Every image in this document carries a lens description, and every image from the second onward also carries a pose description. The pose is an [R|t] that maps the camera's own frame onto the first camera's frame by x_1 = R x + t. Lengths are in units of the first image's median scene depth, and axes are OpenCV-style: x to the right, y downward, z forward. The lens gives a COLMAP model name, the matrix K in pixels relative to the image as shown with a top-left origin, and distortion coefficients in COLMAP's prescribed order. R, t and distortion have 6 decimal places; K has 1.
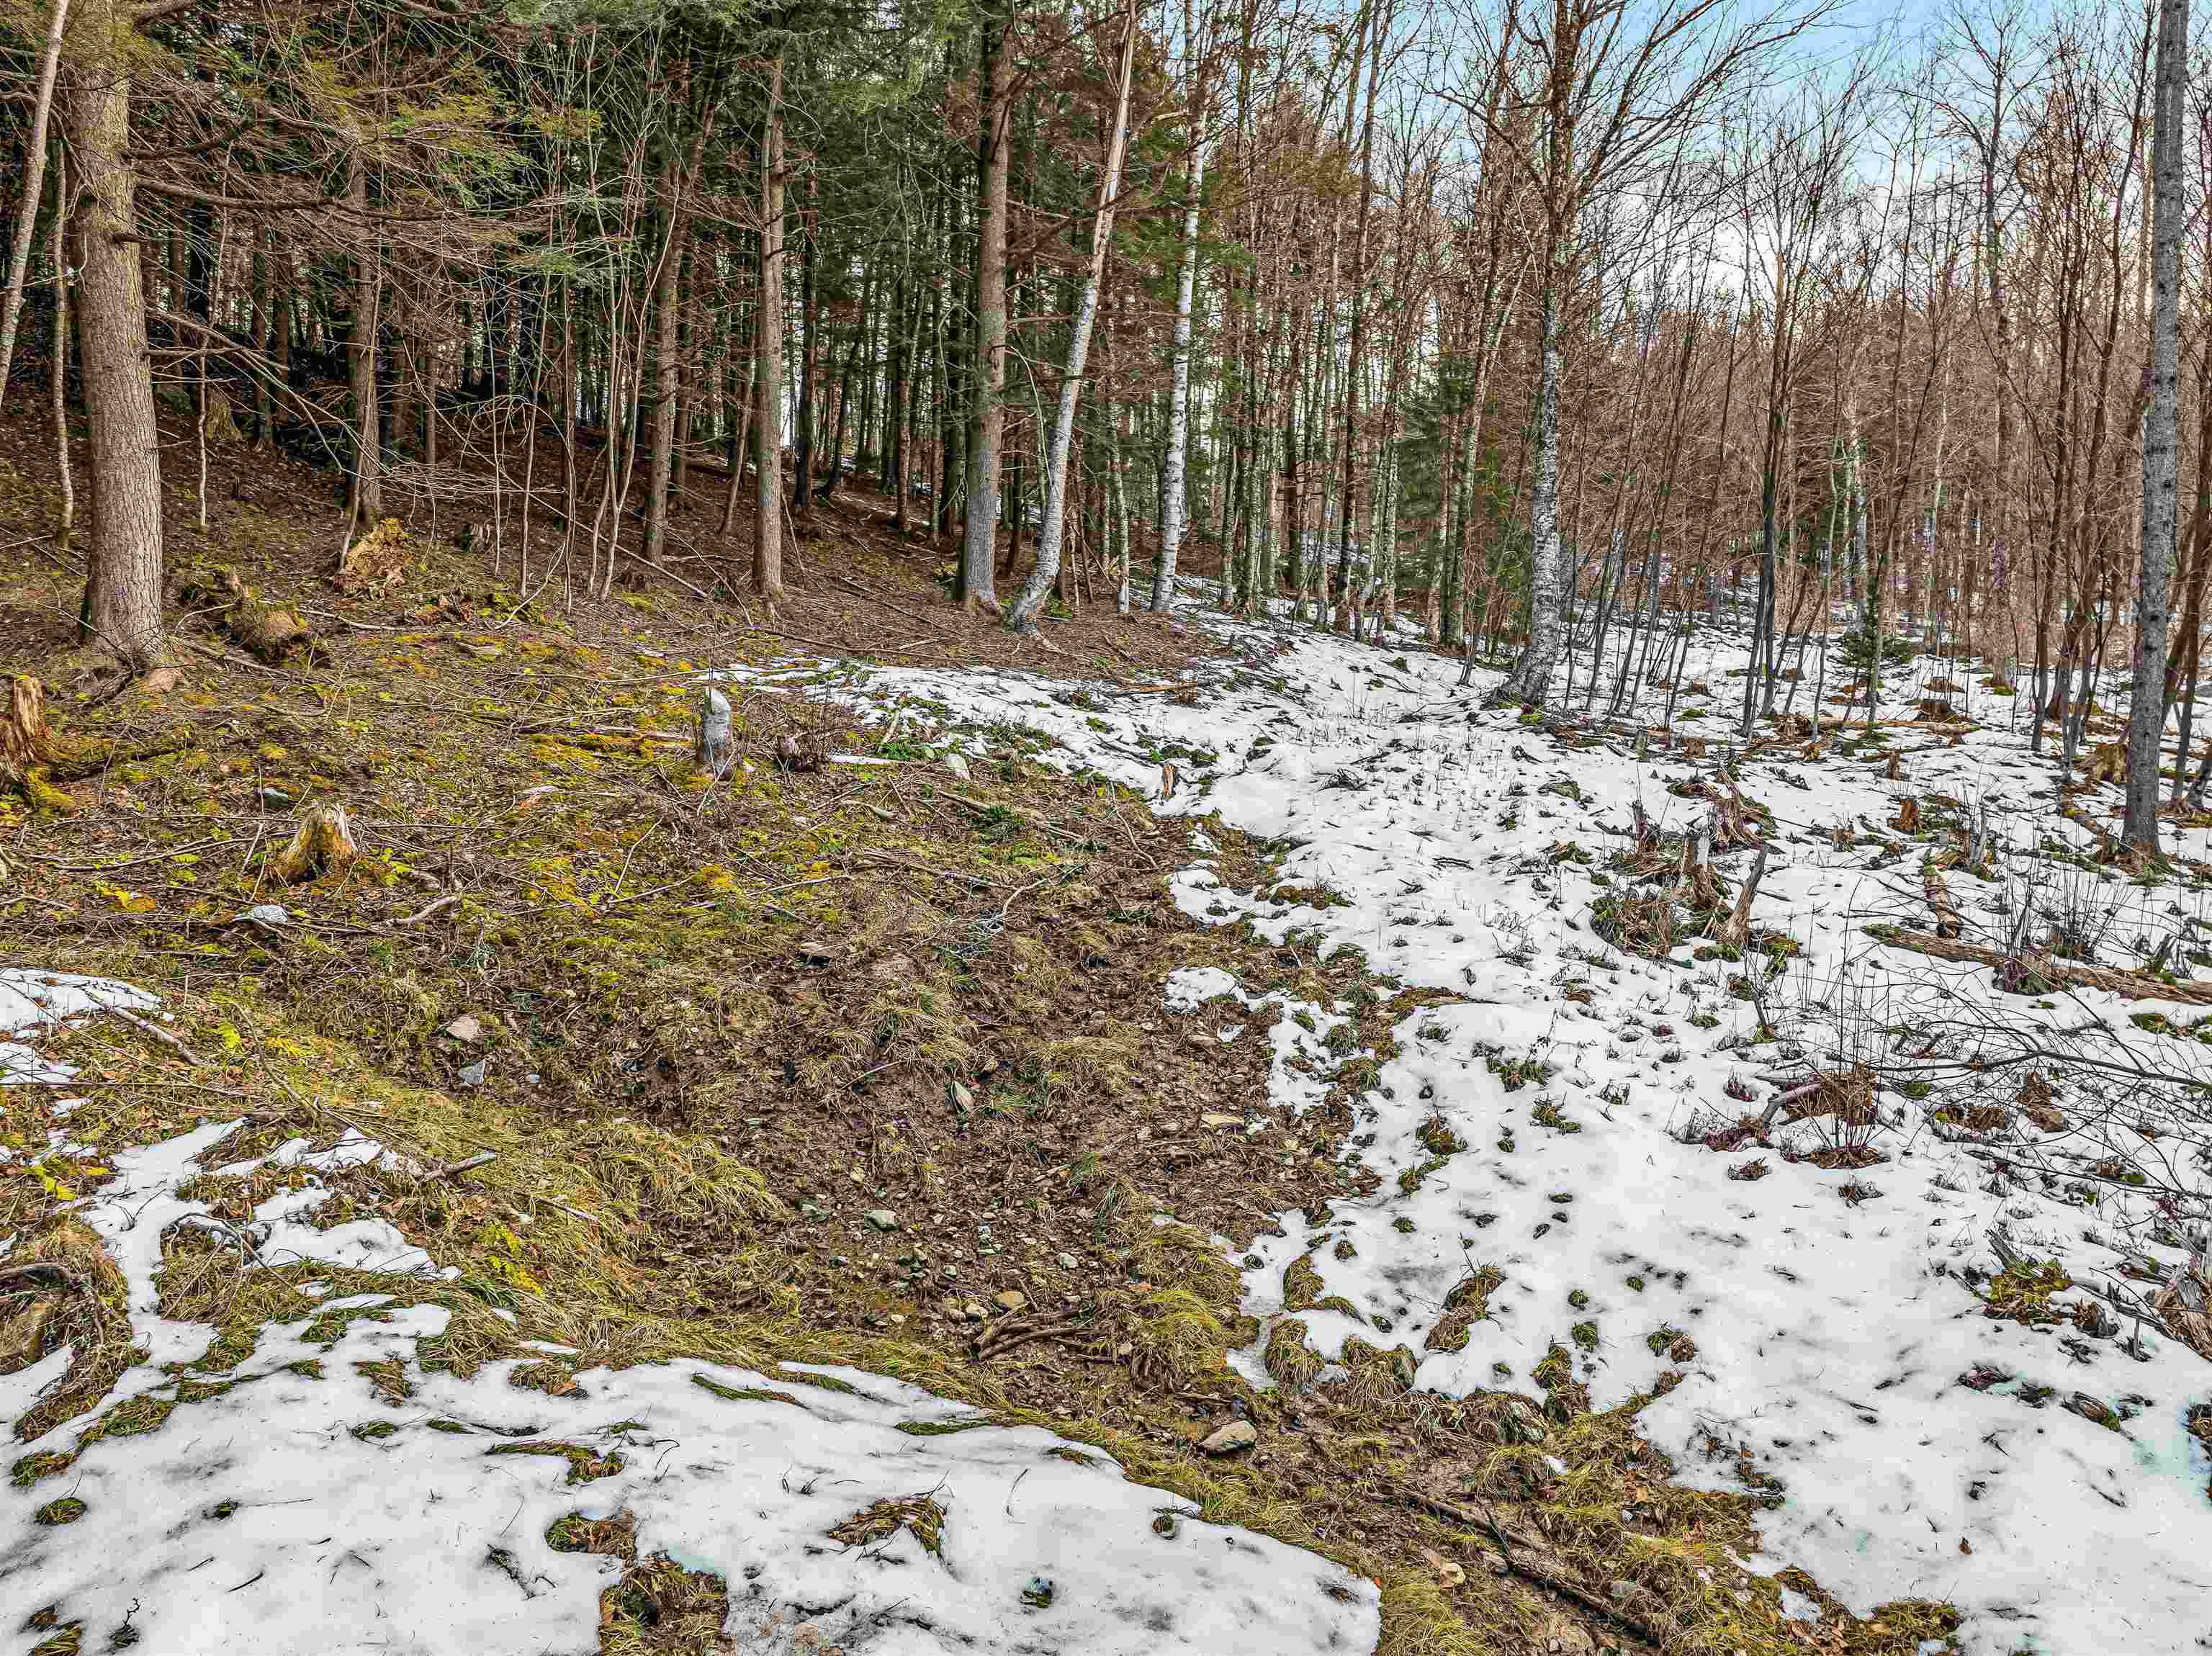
lens RADIAL K [[1578.2, 0, 1114.6], [0, 1578.2, 827.0], [0, 0, 1]] dist [-0.037723, 0.008844]
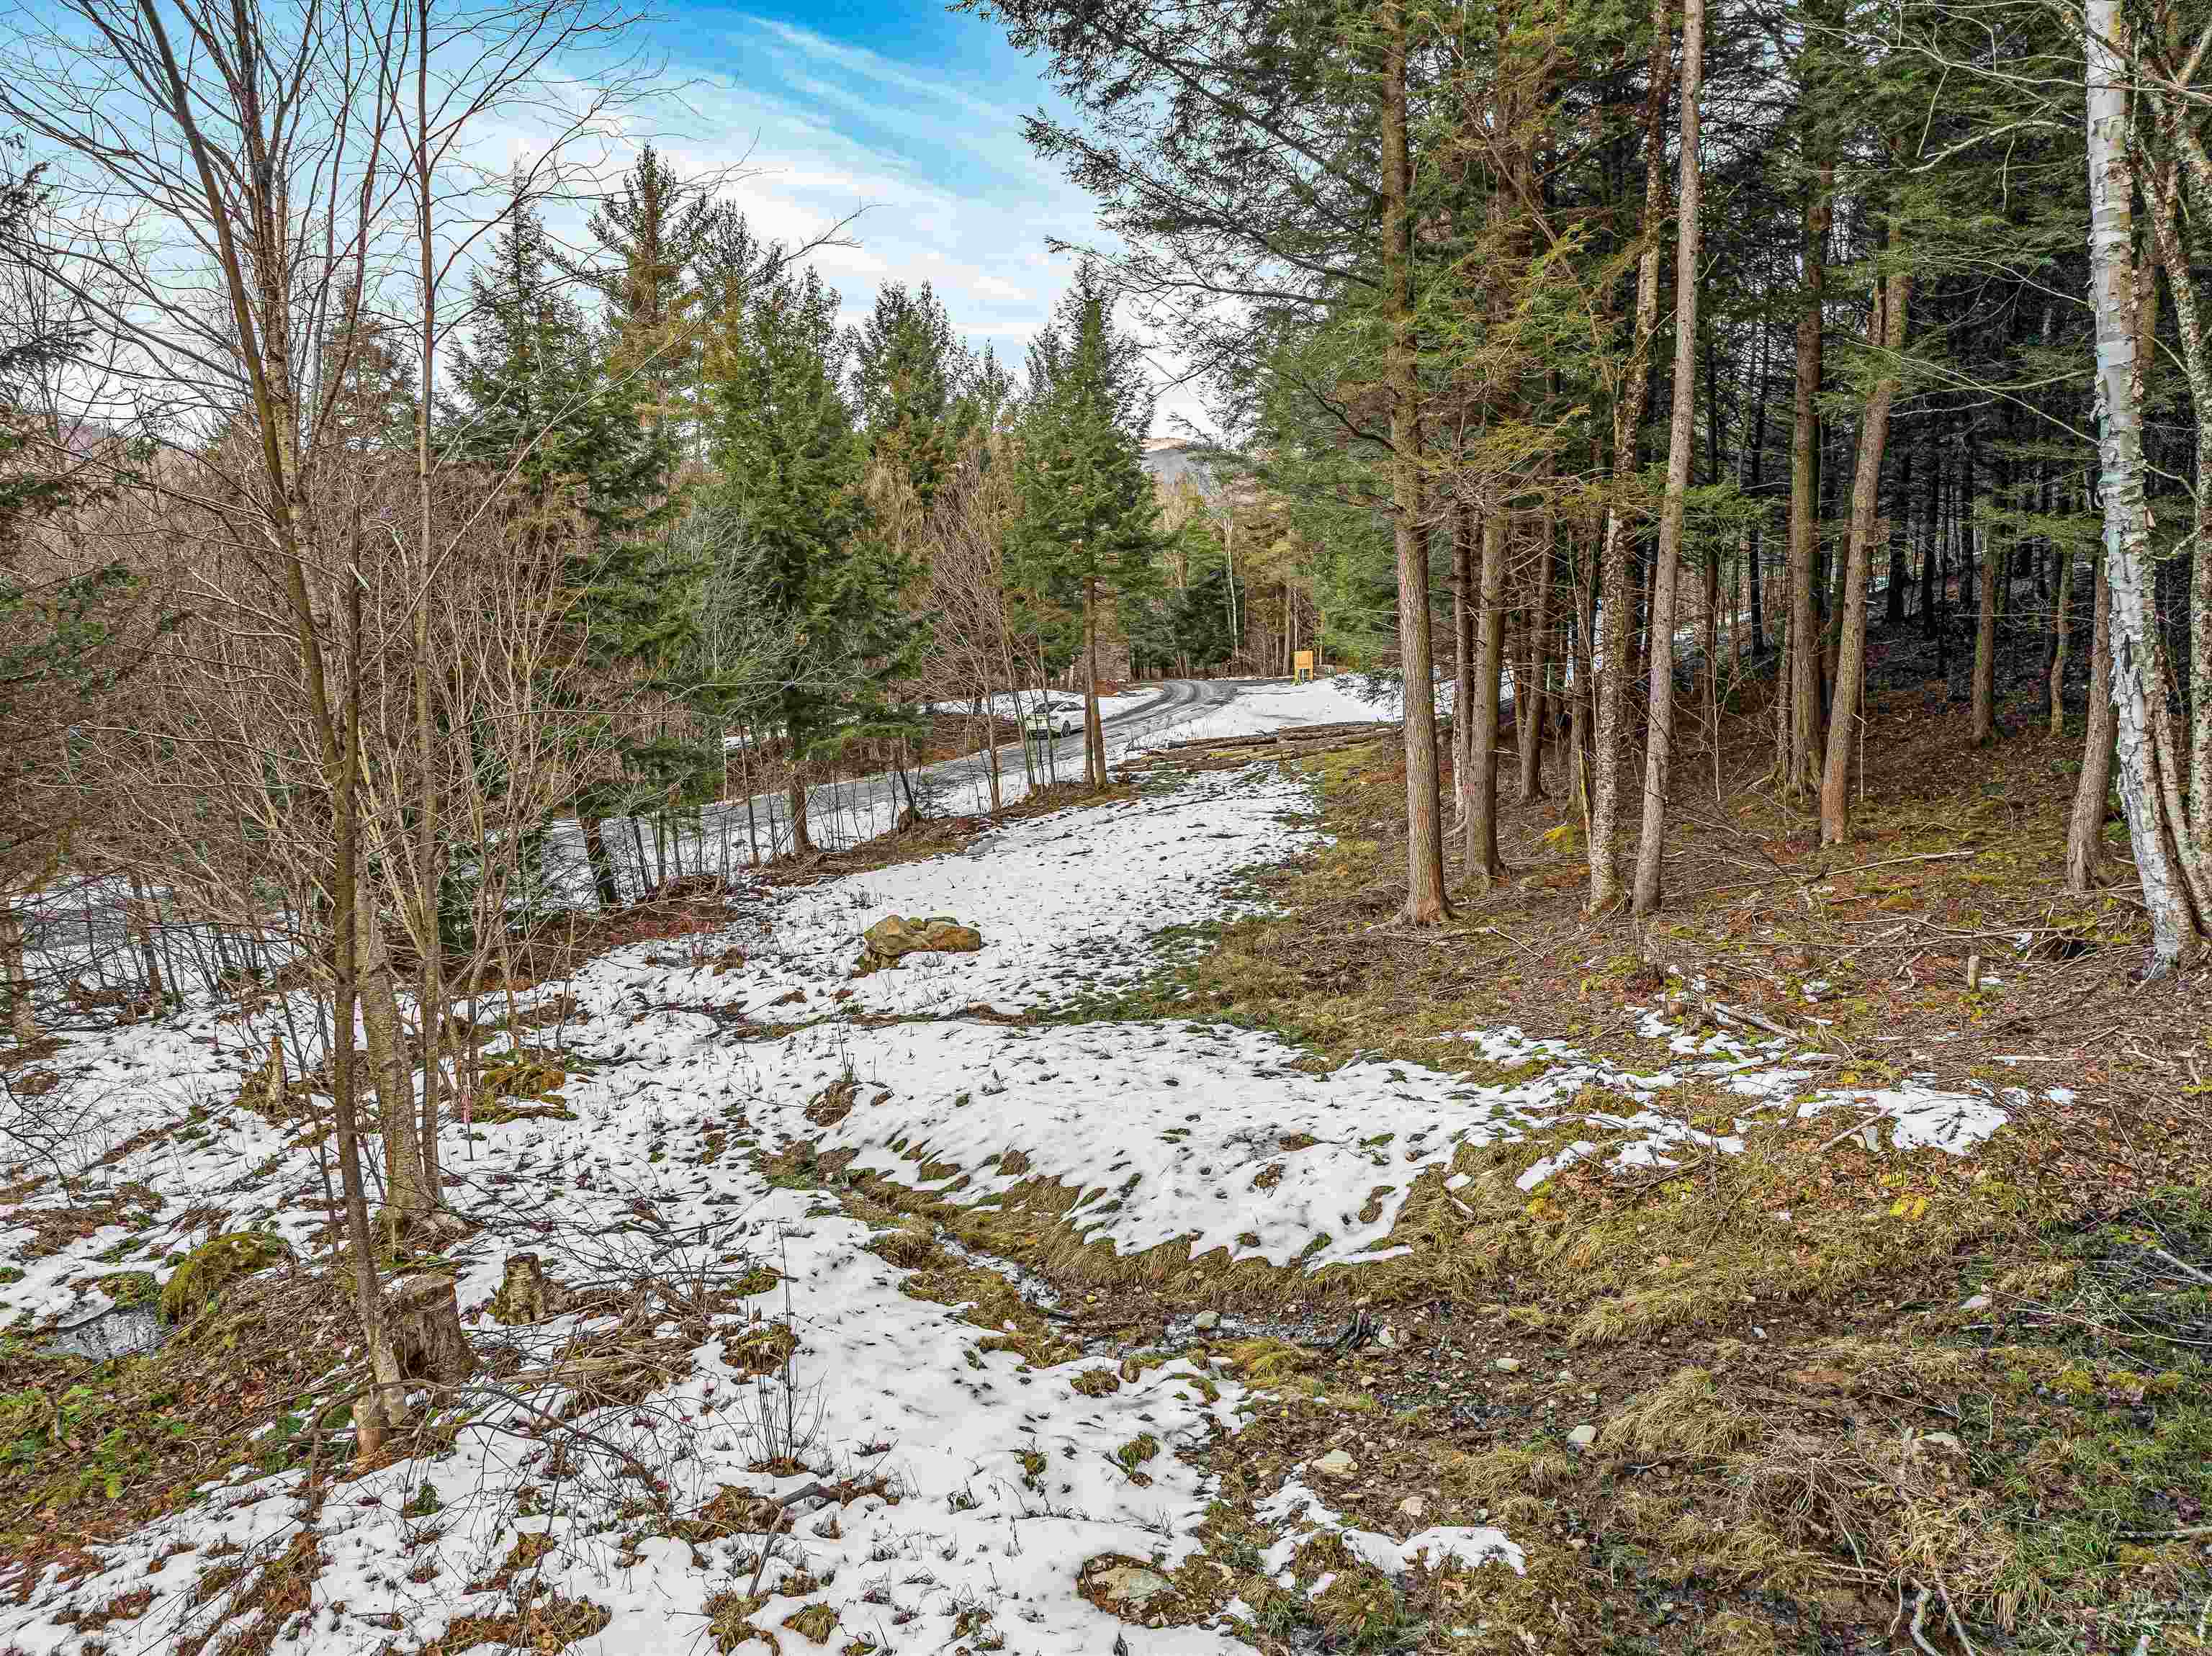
lens RADIAL K [[1578.2, 0, 1107.8], [0, 1578.2, 829.8], [0, 0, 1]] dist [-0.037723, 0.008844]
pose [[-0.966344, 0.050503, -0.252249, 0.396707], [-0.005893, 0.975938, 0.217967, -0.390156], [0.257188, 0.212118, -0.942794, 1.619811]]
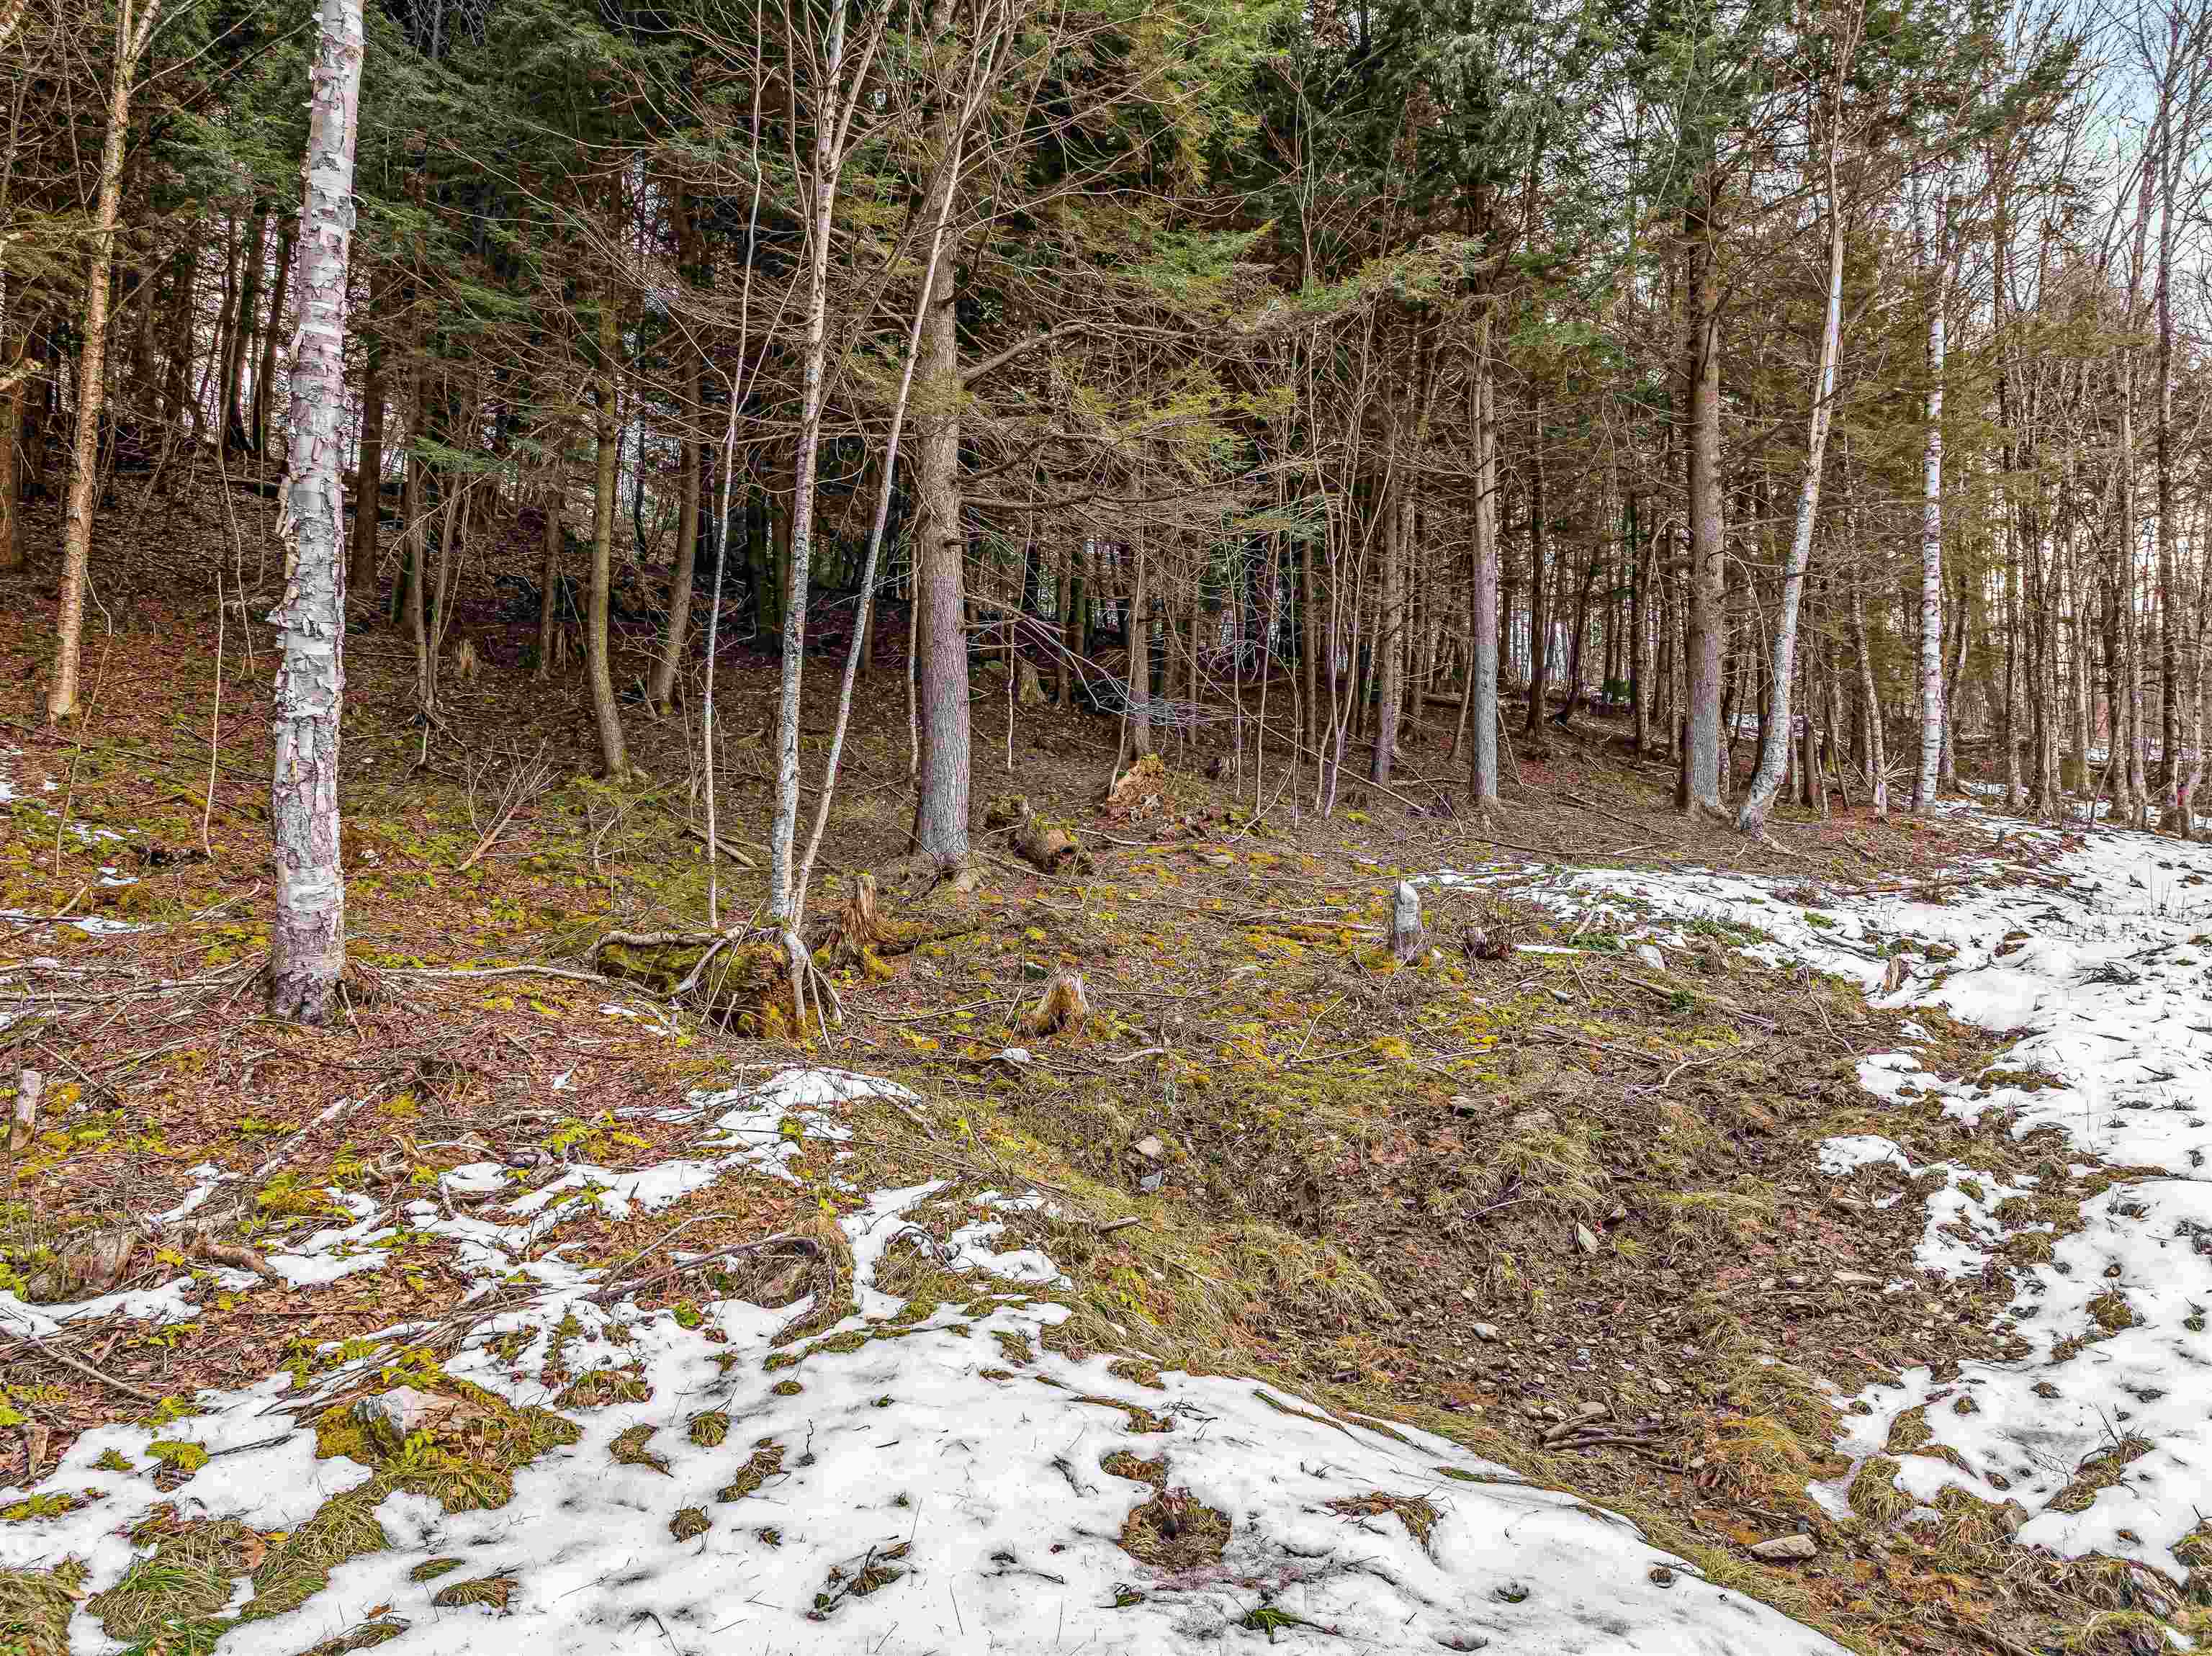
lens RADIAL K [[1578.2, 0, 1100.9], [0, 1578.2, 829.8], [0, 0, 1]] dist [-0.037723, 0.008844]
pose [[0.881818, -0.043740, -0.469557, 0.104466], [-0.028156, 0.989030, -0.145007, 0.058375], [0.470748, 0.141091, 0.870913, -0.069435]]
